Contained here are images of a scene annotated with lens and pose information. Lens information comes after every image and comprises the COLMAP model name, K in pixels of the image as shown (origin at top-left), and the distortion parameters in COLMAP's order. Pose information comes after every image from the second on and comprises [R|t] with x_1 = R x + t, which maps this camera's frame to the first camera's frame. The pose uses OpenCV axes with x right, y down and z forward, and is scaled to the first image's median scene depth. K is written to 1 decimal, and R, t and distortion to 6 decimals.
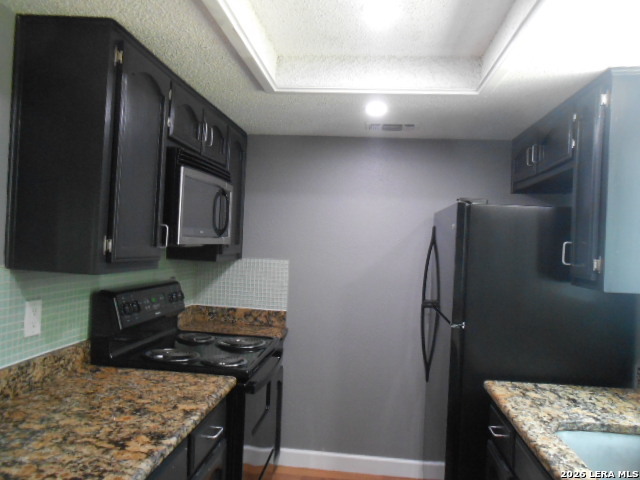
lens RADIAL K [[502.4, 0, 320.5], [0, 502.4, 246.1], [0, 0, 1]] dist [-0.038504, 0.050122]
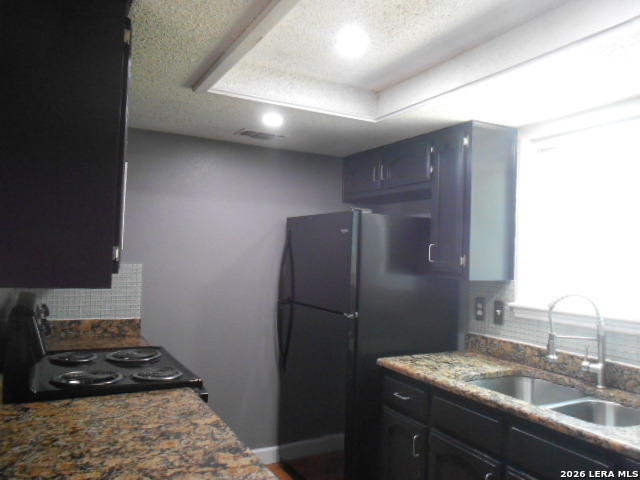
lens RADIAL K [[504.9, 0, 321.6], [0, 504.9, 248.5], [0, 0, 1]] dist [-0.043128, 0.063255]
pose [[0.826423, -0.012099, 0.562919, -0.506808], [0.006331, 0.999906, 0.012197, -0.015239], [-0.563013, -0.006516, 0.826422, 0.068833]]
